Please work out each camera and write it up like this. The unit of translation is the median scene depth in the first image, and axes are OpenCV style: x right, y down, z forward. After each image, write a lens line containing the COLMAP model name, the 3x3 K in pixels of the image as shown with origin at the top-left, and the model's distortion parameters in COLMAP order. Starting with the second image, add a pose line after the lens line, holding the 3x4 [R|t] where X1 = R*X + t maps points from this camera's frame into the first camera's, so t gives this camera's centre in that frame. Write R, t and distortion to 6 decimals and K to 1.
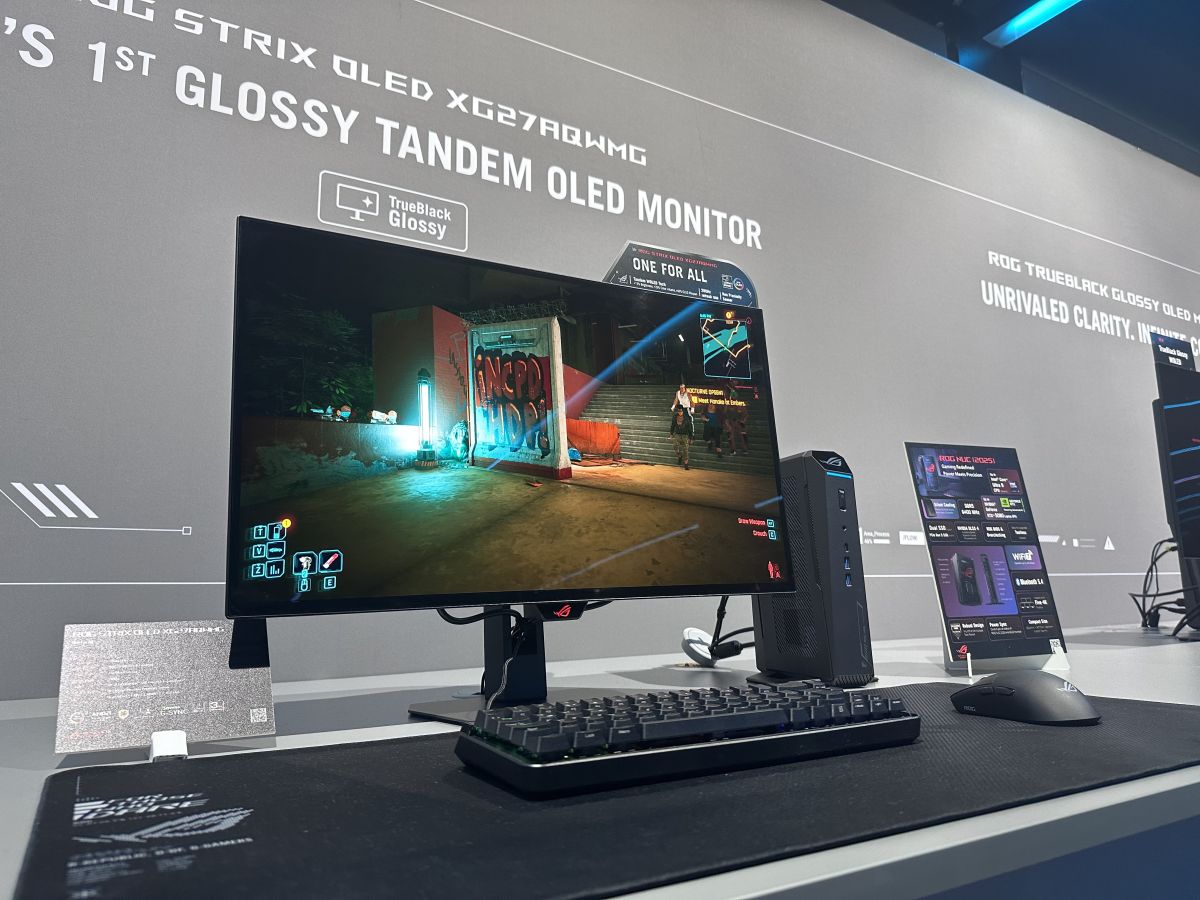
lens RADIAL K [[827.2, 0, 600.0], [0, 827.2, 450.0], [0, 0, 1]] dist [0.041319, -0.079818]
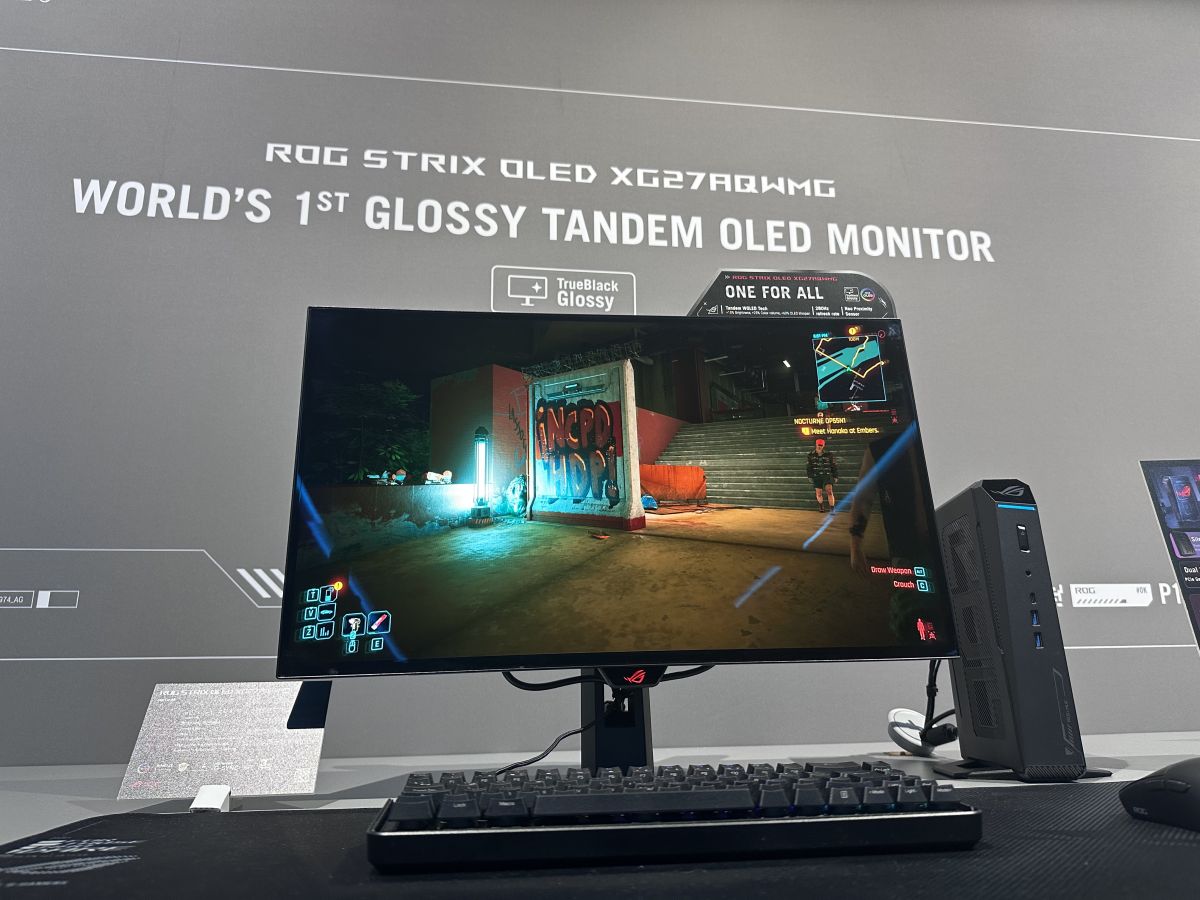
lens RADIAL K [[818.3, 0, 601.5], [0, 818.3, 458.2], [0, 0, 1]] dist [0.110328, -0.208384]
pose [[0.917881, -0.100021, -0.384044, 0.232324], [0.064447, 0.992441, -0.104443, 0.040956], [0.391588, 0.071116, 0.917388, 0.120046]]
